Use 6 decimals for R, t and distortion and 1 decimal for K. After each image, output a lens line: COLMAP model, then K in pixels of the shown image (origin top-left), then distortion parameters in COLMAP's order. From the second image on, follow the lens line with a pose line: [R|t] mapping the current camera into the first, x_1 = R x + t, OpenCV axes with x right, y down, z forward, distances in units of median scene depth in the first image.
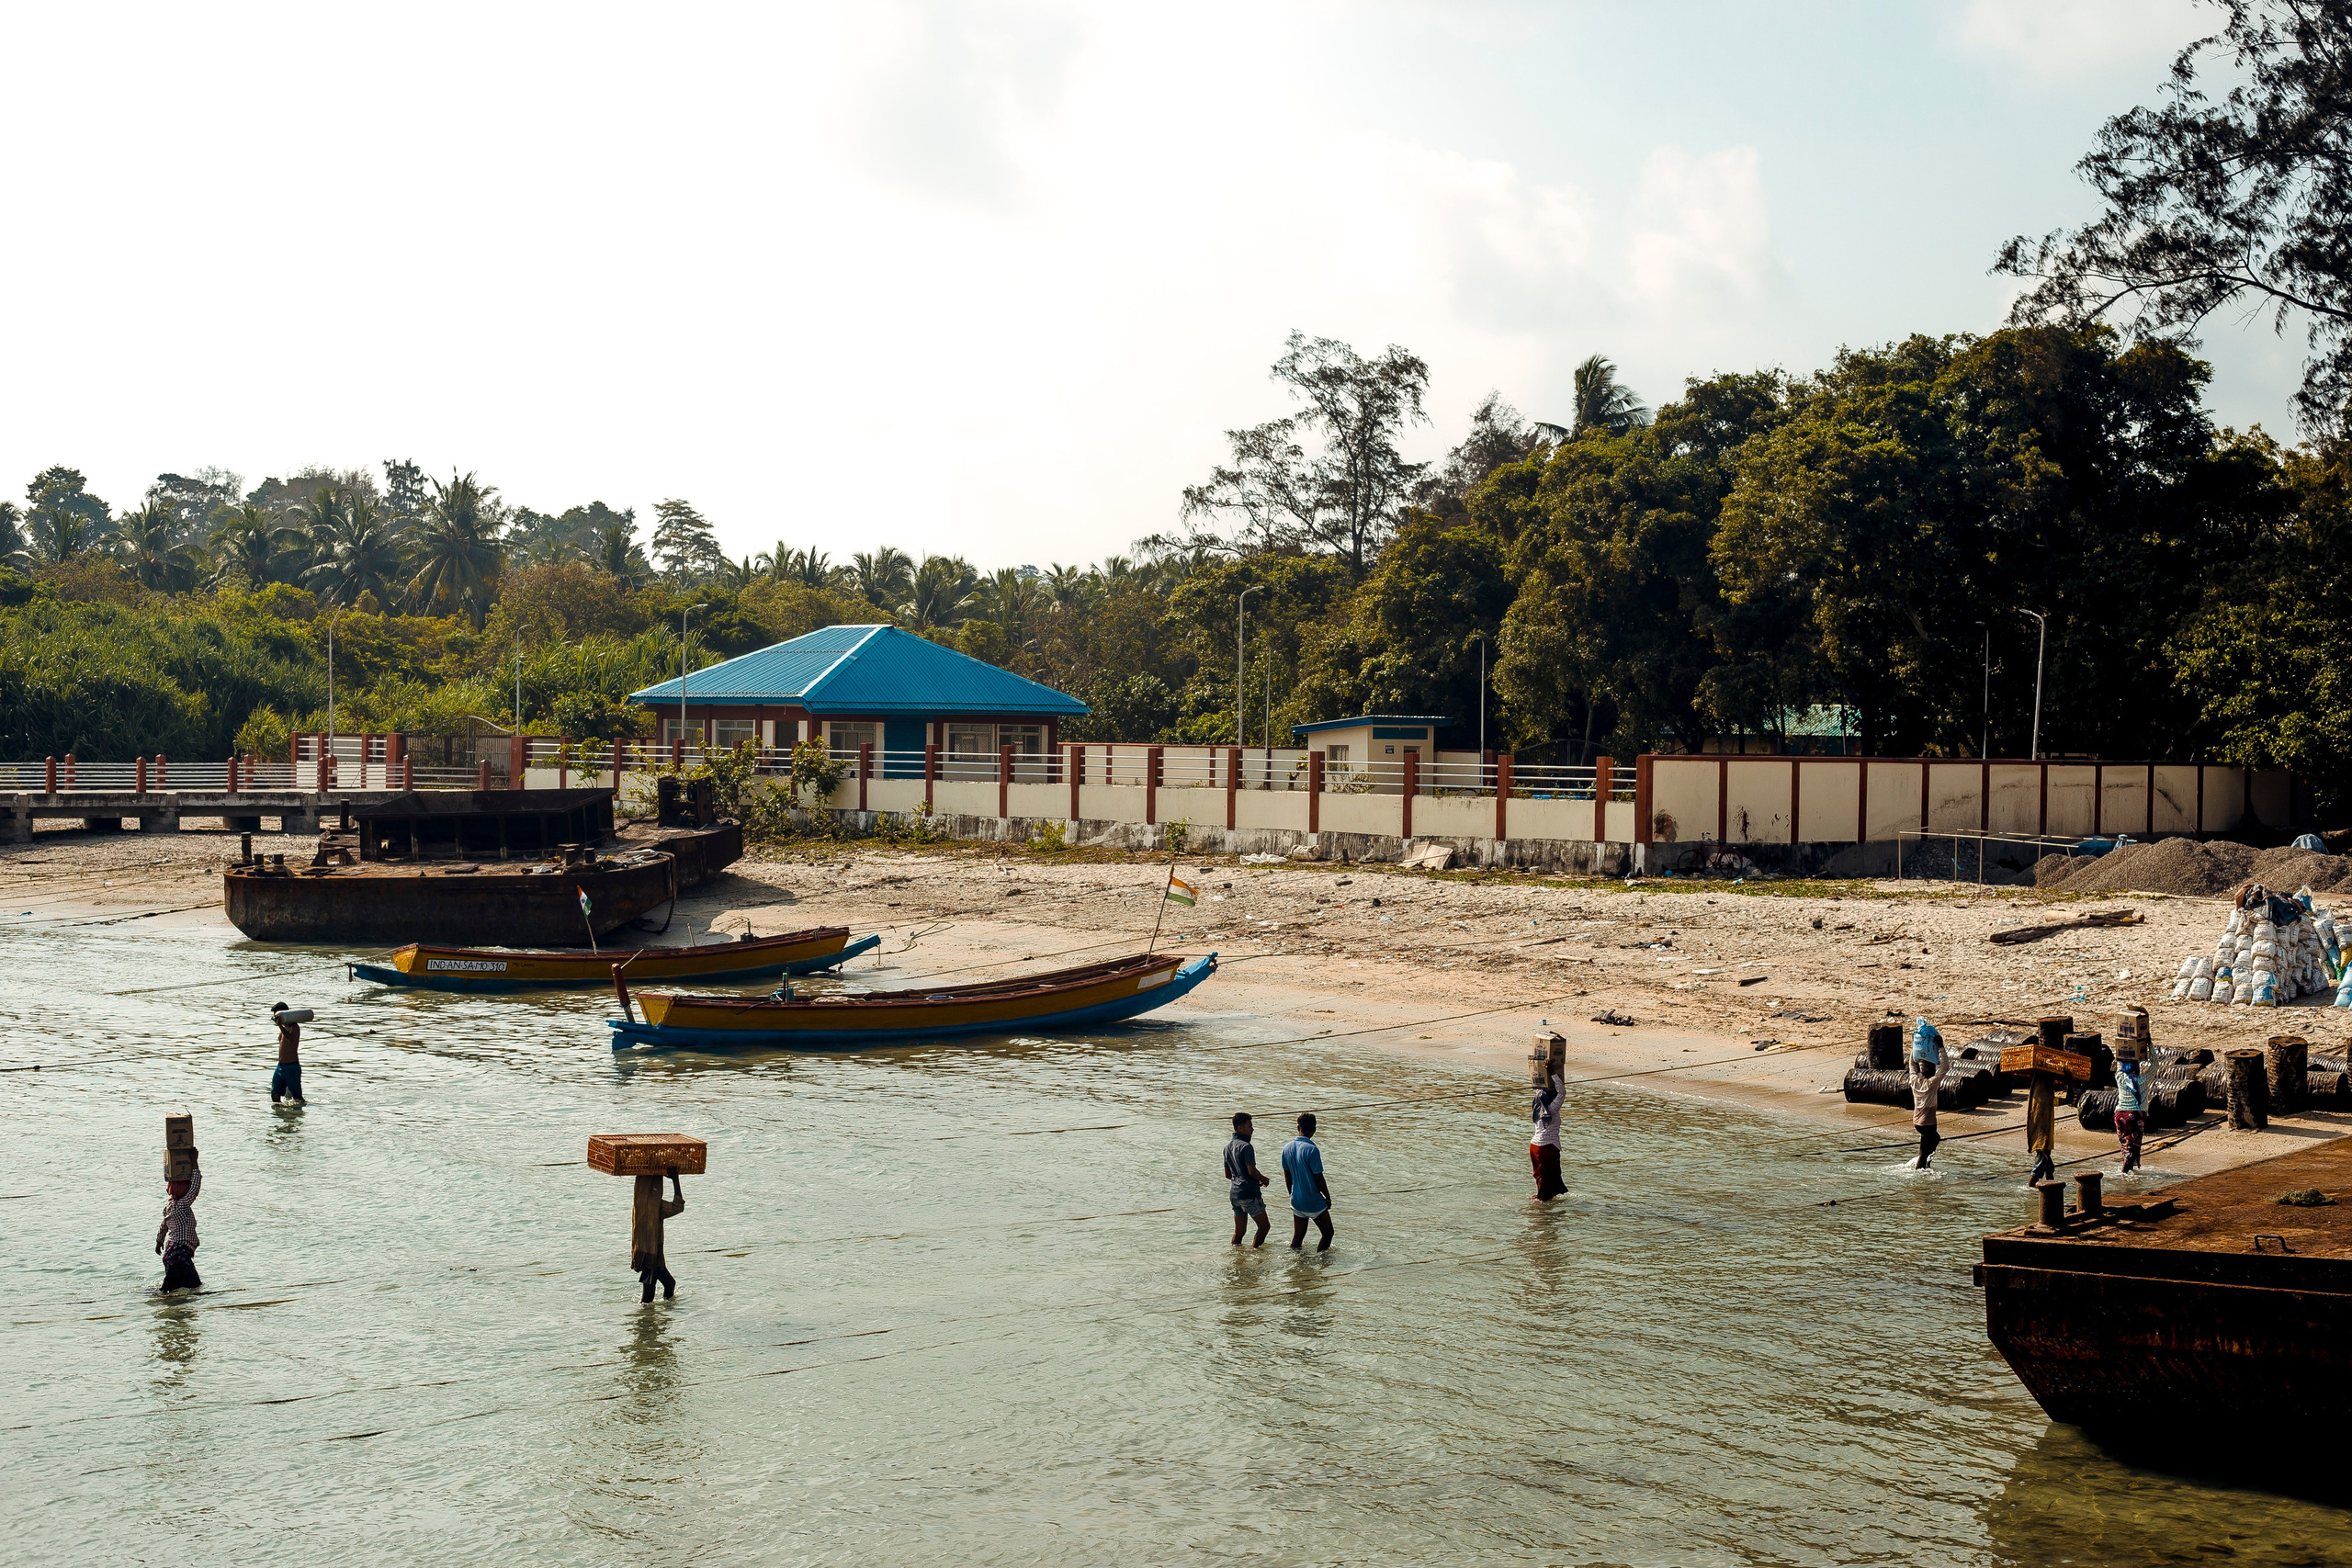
lens RADIAL K [[3496.0, 0, 1175.6], [0, 3496.0, 779.0], [0, 0, 1]] dist [0.020721, 0.000000]
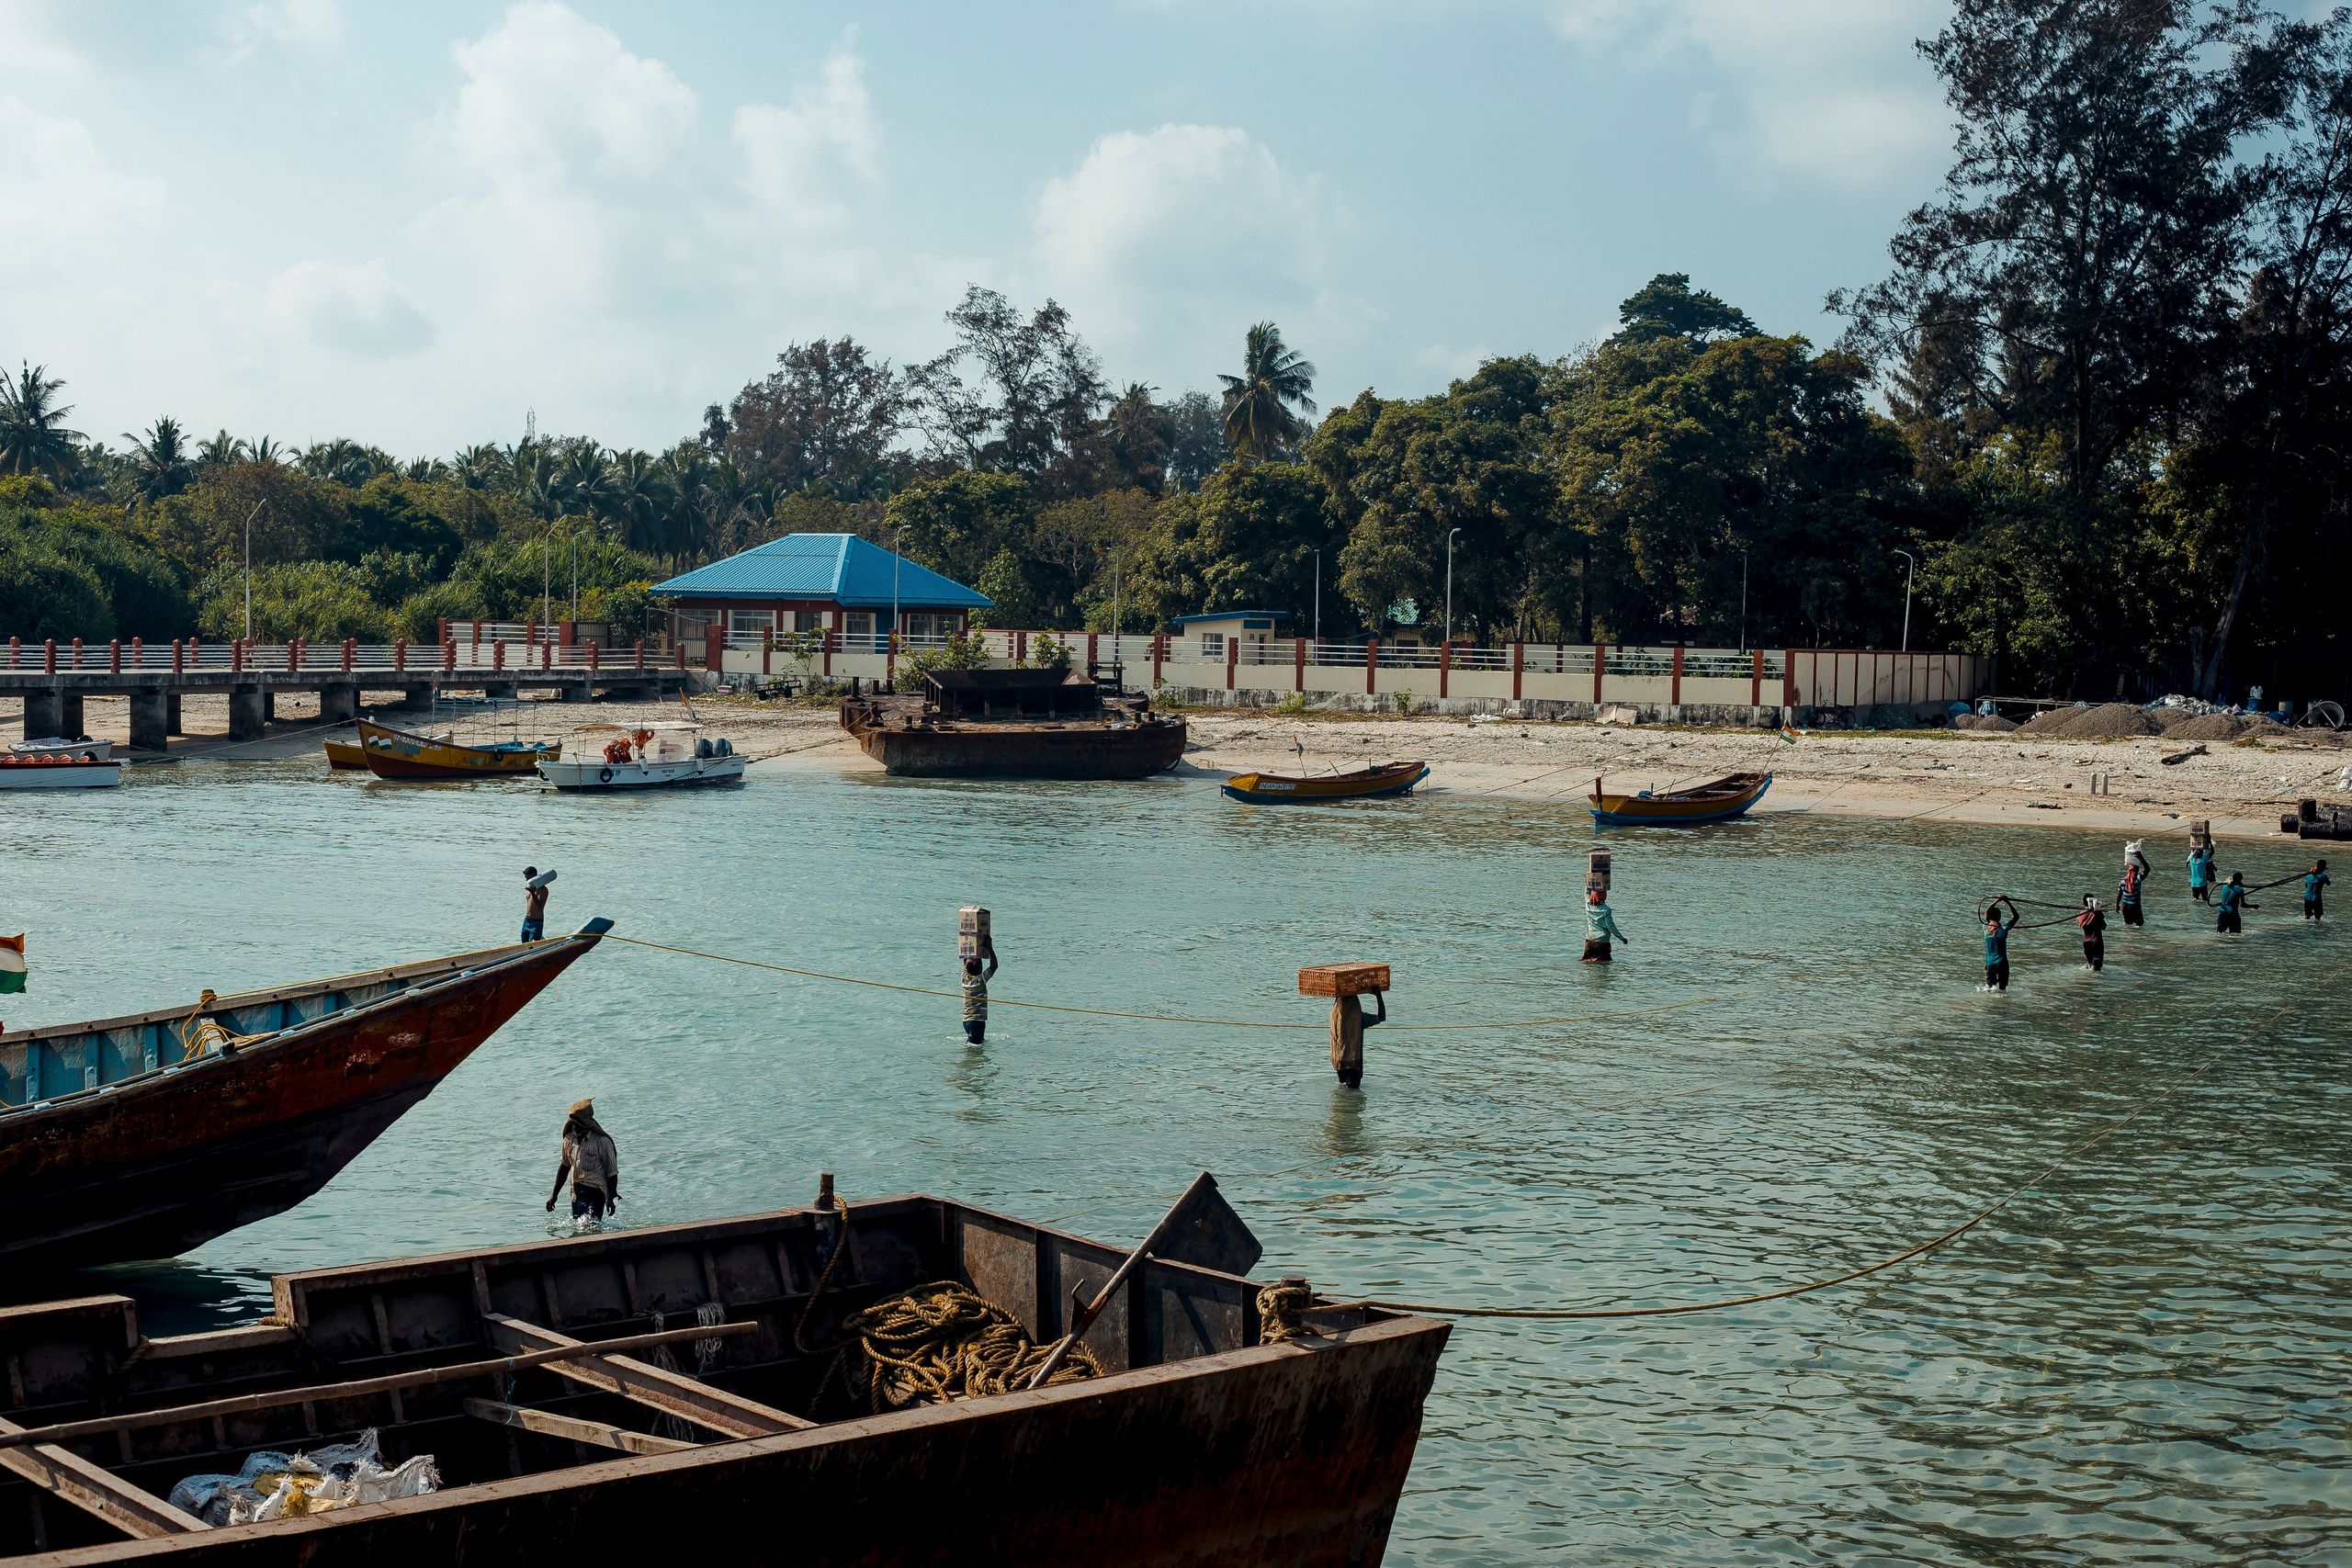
lens RADIAL K [[3496.0, 0, 1176.2], [0, 3496.0, 786.9], [0, 0, 1]] dist [0.020721, 0.000000]
pose [[0.948915, -0.009263, 0.315396, -0.503870], [-0.003273, 0.999226, 0.039194, -0.004629], [-0.315515, -0.038224, 0.948150, -0.309490]]
